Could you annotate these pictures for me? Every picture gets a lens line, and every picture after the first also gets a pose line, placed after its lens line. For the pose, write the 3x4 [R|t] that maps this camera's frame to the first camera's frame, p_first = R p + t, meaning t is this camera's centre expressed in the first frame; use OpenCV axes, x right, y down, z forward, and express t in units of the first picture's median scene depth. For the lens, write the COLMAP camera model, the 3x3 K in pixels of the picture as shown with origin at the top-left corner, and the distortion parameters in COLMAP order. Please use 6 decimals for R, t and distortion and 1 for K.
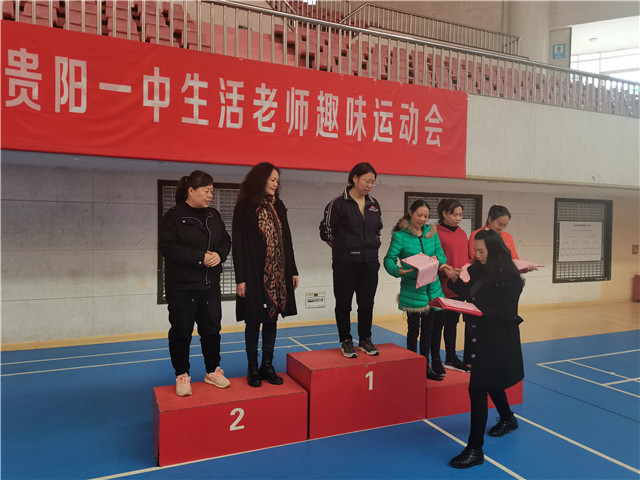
lens RADIAL K [[476.6, 0, 320.0], [0, 476.6, 240.0], [0, 0, 1]] dist [0.052222, -0.038607]
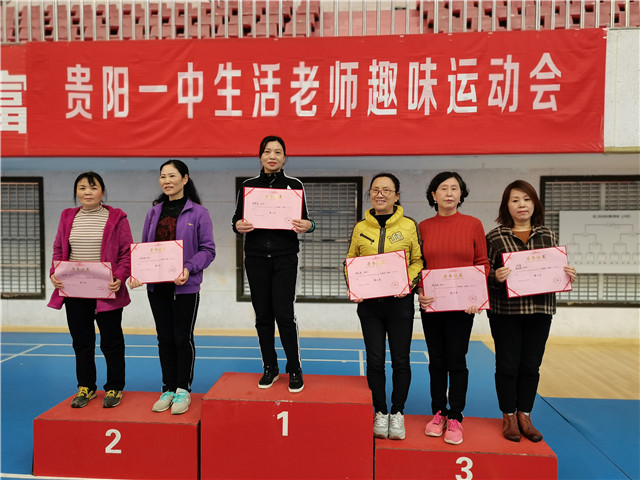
lens RADIAL K [[484.1, 0, 320.0], [0, 484.1, 240.0], [0, 0, 1]] dist [0.057129, -0.056575]
pose [[0.885459, 0.009105, -0.464628, 0.332595], [-0.006141, 0.999950, 0.007892, -0.004600], [0.464677, -0.004135, 0.885471, 0.215896]]
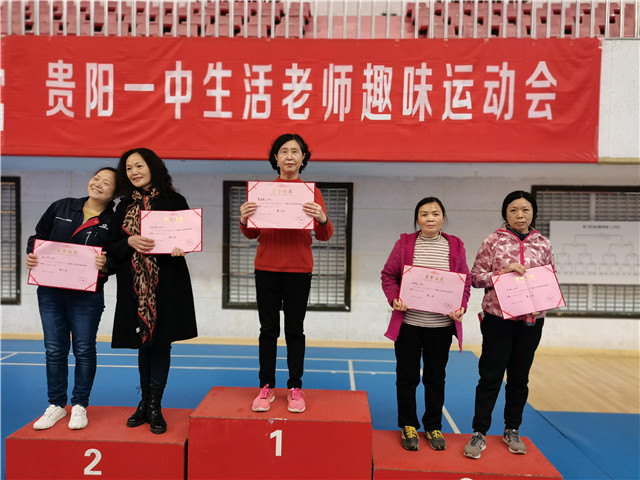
lens RADIAL K [[485.1, 0, 320.0], [0, 485.1, 240.0], [0, 0, 1]] dist [0.057789, -0.058823]
pose [[0.901518, 0.016473, -0.432428, 0.307423], [-0.019697, 0.999802, -0.002979, -0.007618], [0.432293, 0.011203, 0.901664, 0.230512]]
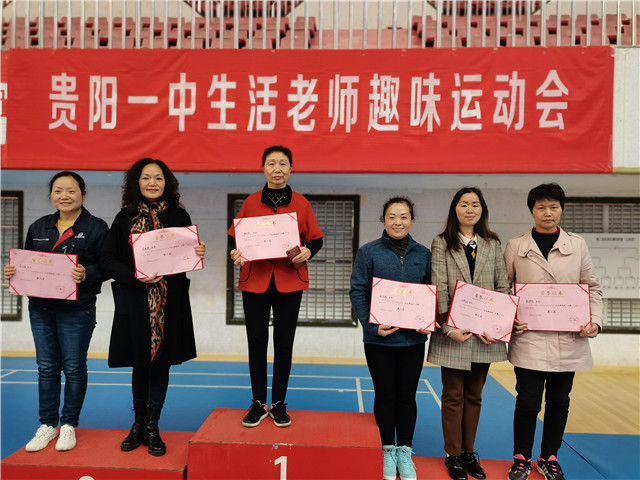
lens RADIAL K [[484.1, 0, 320.0], [0, 484.1, 240.0], [0, 0, 1]] dist [0.057129, -0.056575]
pose [[0.896270, 0.000630, -0.443509, 0.295938], [-0.016448, 0.999358, -0.031820, -0.006813], [0.443204, 0.035815, 0.895705, 0.252440]]
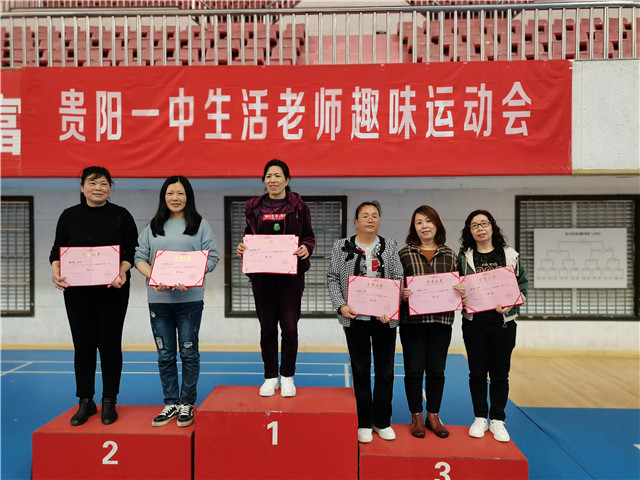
lens RADIAL K [[484.1, 0, 320.0], [0, 484.1, 240.0], [0, 0, 1]] dist [0.057129, -0.056575]
pose [[0.899115, -0.007472, -0.437649, 0.348642], [-0.002695, 0.999741, -0.022606, -0.010037], [0.437705, 0.021505, 0.898862, 0.181183]]
